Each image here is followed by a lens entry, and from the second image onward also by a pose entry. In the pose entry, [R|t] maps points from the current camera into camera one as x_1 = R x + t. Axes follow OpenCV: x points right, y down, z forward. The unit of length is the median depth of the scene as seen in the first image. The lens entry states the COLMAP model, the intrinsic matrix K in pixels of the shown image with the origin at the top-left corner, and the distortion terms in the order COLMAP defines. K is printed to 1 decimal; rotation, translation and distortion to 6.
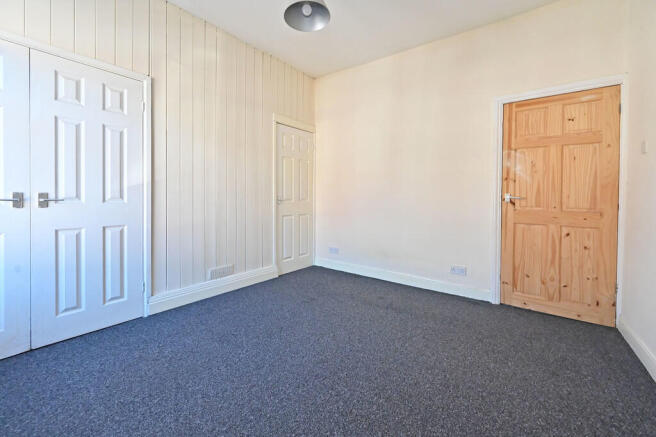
lens RADIAL K [[256.8, 0, 326.4], [0, 256.8, 199.1], [0, 0, 1]] dist [-0.000142, -0.000043]
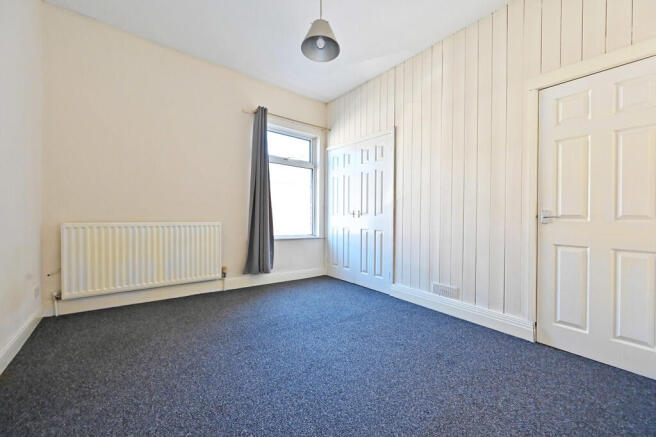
lens RADIAL K [[263.5, 0, 325.6], [0, 263.5, 216.0], [0, 0, 1]] dist [-0.001426, -0.000285]
pose [[-0.246568, 0.006812, -0.969102, 0.673378], [-0.013077, 0.999861, 0.010355, 0.001429], [0.969037, 0.015226, -0.246444, 0.831012]]
